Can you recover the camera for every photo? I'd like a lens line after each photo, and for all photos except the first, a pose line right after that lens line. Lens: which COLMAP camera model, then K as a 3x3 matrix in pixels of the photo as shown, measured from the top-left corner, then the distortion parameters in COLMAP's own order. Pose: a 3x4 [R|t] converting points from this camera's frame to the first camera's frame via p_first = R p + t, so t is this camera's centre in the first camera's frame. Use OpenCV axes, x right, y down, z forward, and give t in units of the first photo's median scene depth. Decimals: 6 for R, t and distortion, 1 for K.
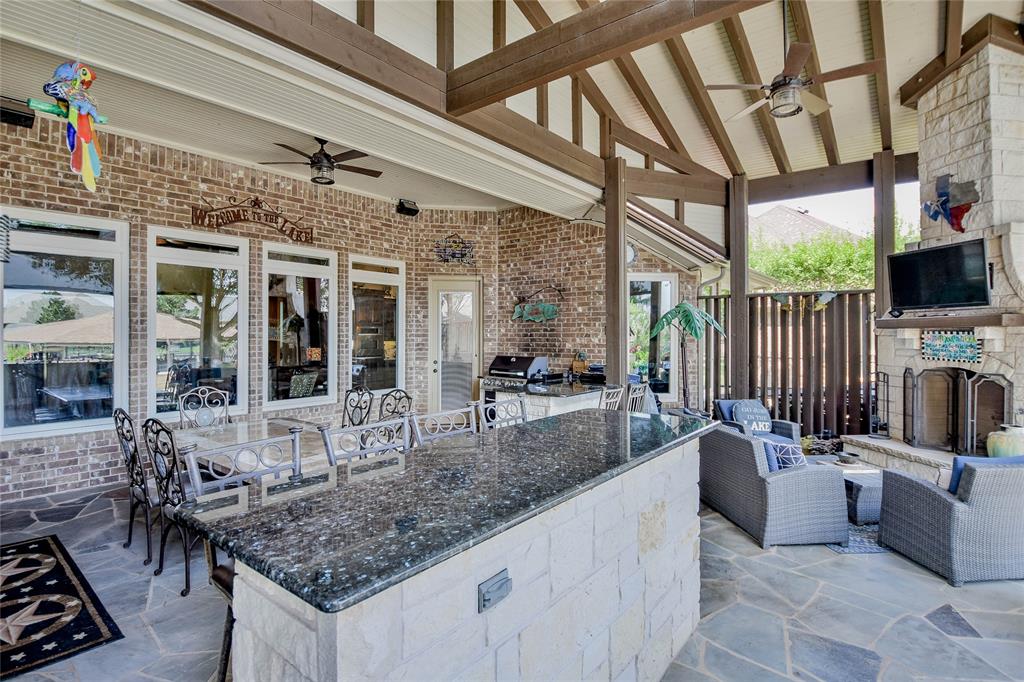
lens RADIAL K [[505.6, 0, 513.6], [0, 505.6, 333.3], [0, 0, 1]] dist [-0.001610, -0.000507]
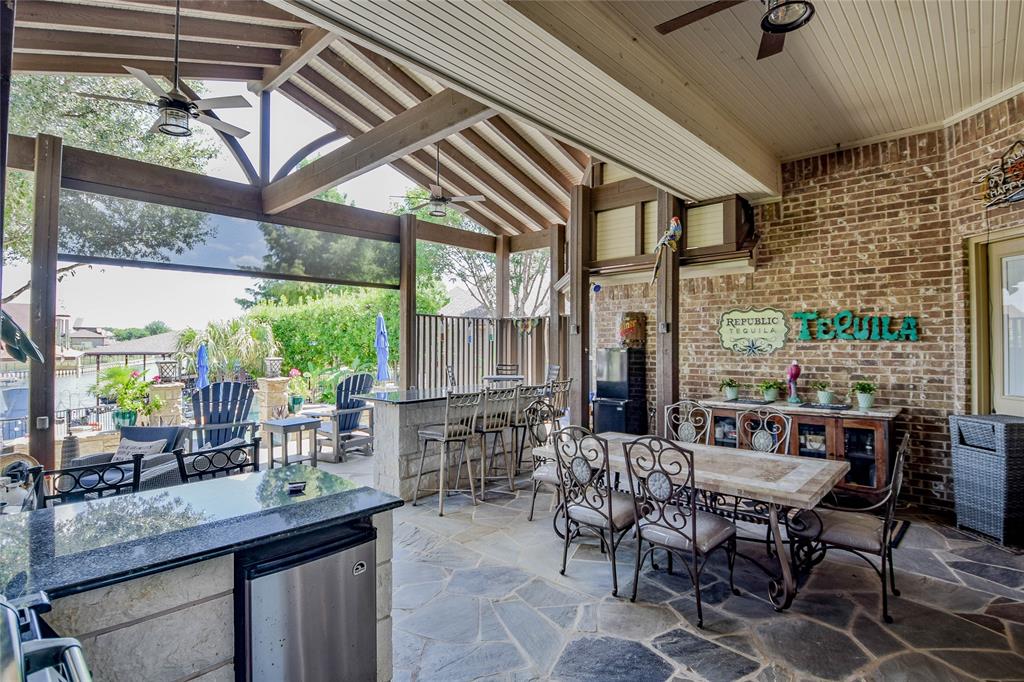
lens RADIAL K [[505.6, 0, 513.6], [0, 505.6, 333.3], [0, 0, 1]] dist [-0.001610, -0.000507]
pose [[-0.998559, 0.000636, 0.053661, -0.107076], [-0.000575, 0.999746, -0.022542, -0.003792], [-0.053662, -0.022540, -0.998305, 1.090893]]
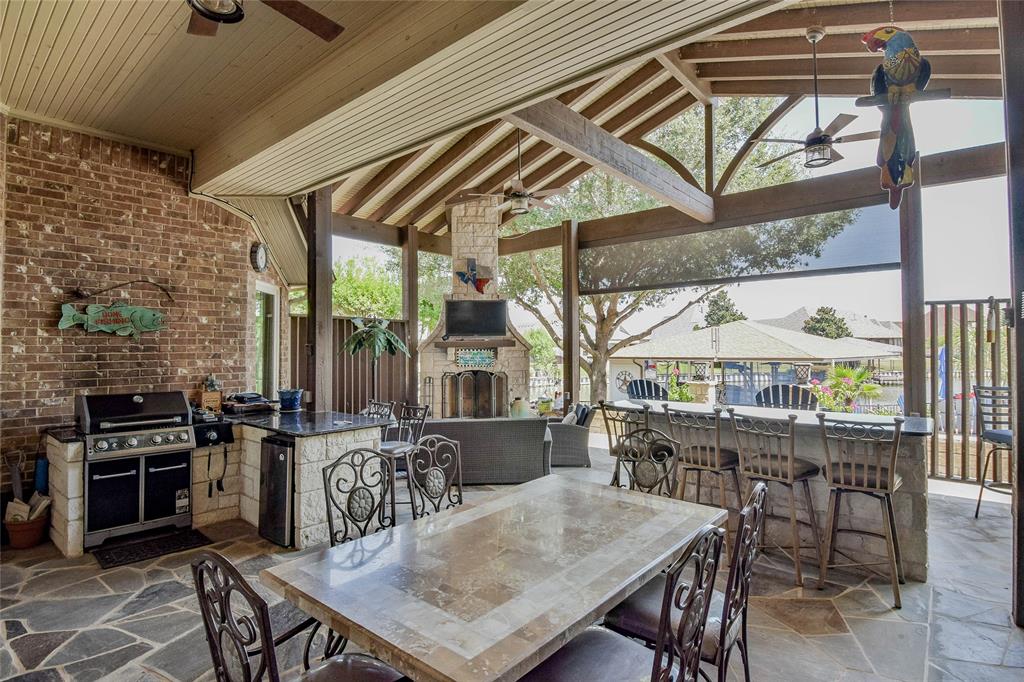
lens RADIAL K [[515.5, 0, 512.0], [0, 515.5, 341.0], [0, 0, 1]] dist [-0.029566, -0.000578]
pose [[0.016655, 0.010840, 0.999803, -0.589722], [0.002061, 0.999939, -0.010875, -0.008770], [-0.999859, 0.002242, 0.016631, 0.553048]]
